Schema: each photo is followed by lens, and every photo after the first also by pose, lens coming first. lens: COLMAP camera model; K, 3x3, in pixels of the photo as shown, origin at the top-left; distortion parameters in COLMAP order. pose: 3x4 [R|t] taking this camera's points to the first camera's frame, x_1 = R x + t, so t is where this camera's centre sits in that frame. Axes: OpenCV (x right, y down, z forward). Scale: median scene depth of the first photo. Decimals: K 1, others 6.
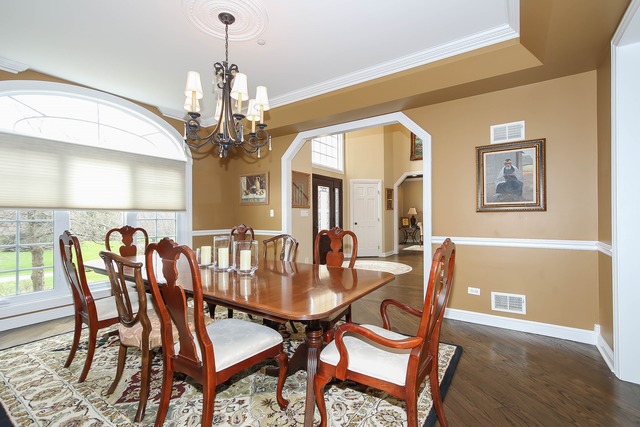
lens RADIAL K [[290.3, 0, 318.2], [0, 290.3, 214.1], [0, 0, 1]] dist [-0.001405, -0.000041]
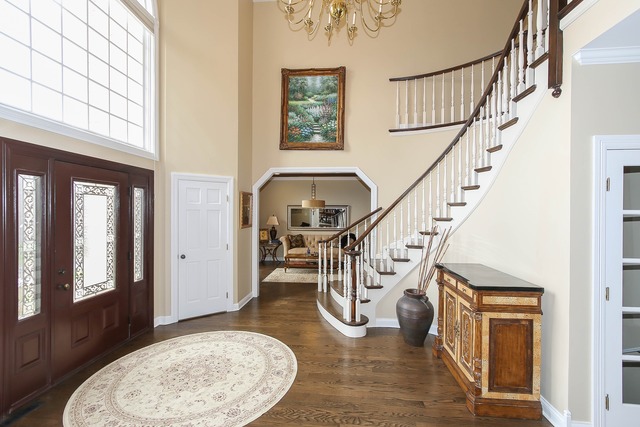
lens RADIAL K [[290.3, 0, 318.7], [0, 290.3, 214.6], [0, 0, 1]] dist [-0.001405, -0.000041]
pose [[0.872111, 0.009430, 0.489217, 0.086003], [-0.014277, 0.999879, 0.006178, -0.050647], [-0.489100, -0.012372, 0.872140, 0.424444]]
